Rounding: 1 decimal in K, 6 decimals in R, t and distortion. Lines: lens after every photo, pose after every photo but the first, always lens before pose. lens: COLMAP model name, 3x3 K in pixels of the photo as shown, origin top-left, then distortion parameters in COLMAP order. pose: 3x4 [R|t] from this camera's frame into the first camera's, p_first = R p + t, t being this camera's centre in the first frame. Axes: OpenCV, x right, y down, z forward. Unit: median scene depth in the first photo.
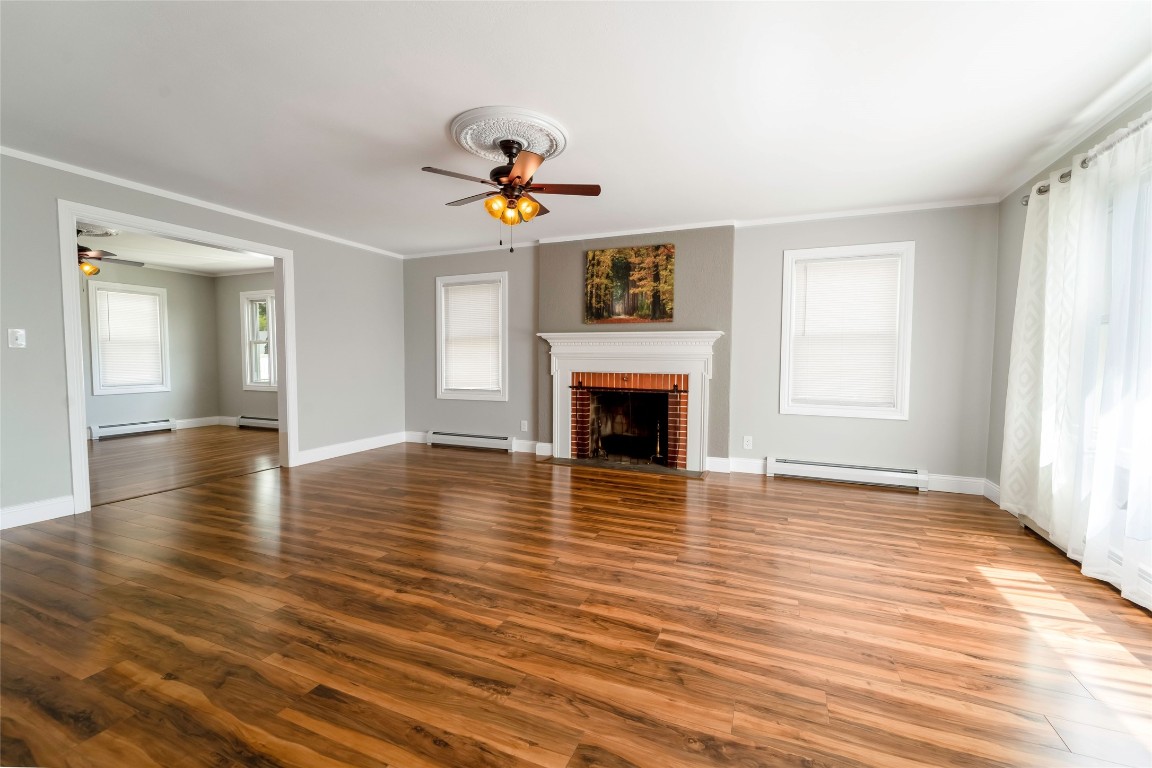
lens RADIAL K [[478.6, 0, 575.0], [0, 478.6, 379.2], [0, 0, 1]] dist [-0.000525, -0.000282]
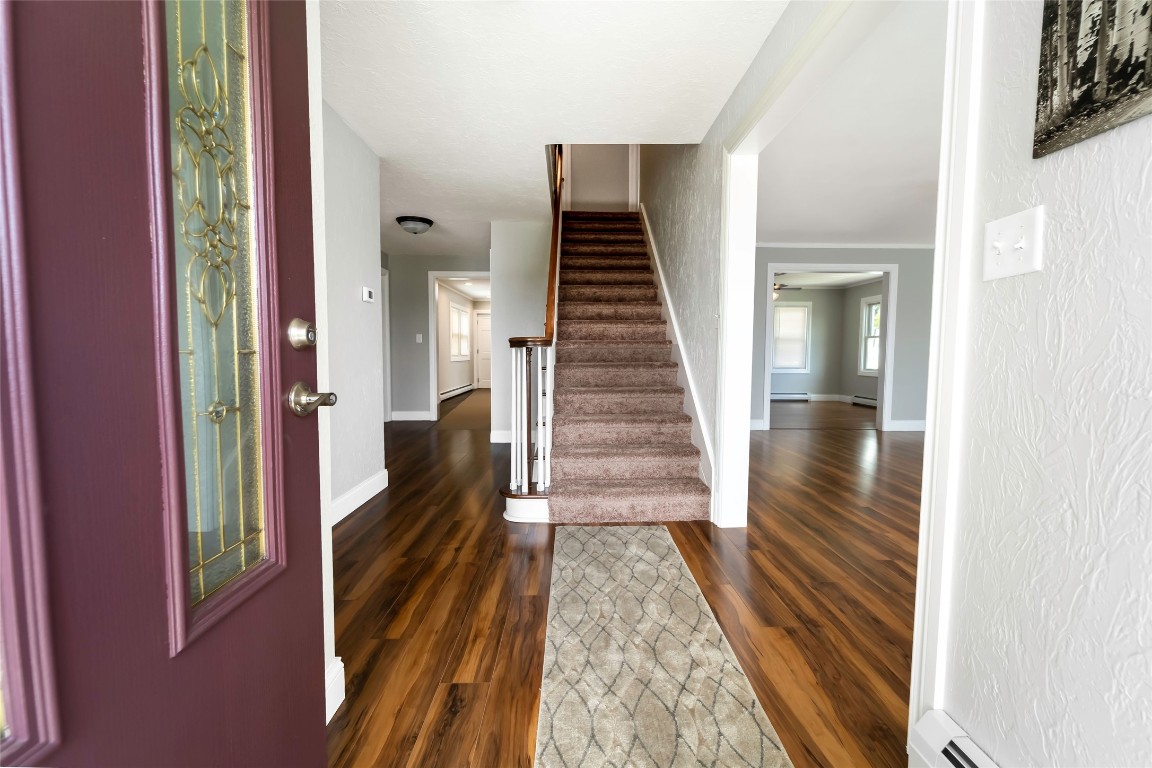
lens RADIAL K [[478.6, 0, 575.0], [0, 478.6, 379.2], [0, 0, 1]] dist [-0.000525, -0.000282]
pose [[0.401195, 0.053624, -0.914422, 0.234418], [-0.051401, 0.998030, 0.035975, 0.035214], [0.914549, 0.032569, 0.403161, -0.279077]]
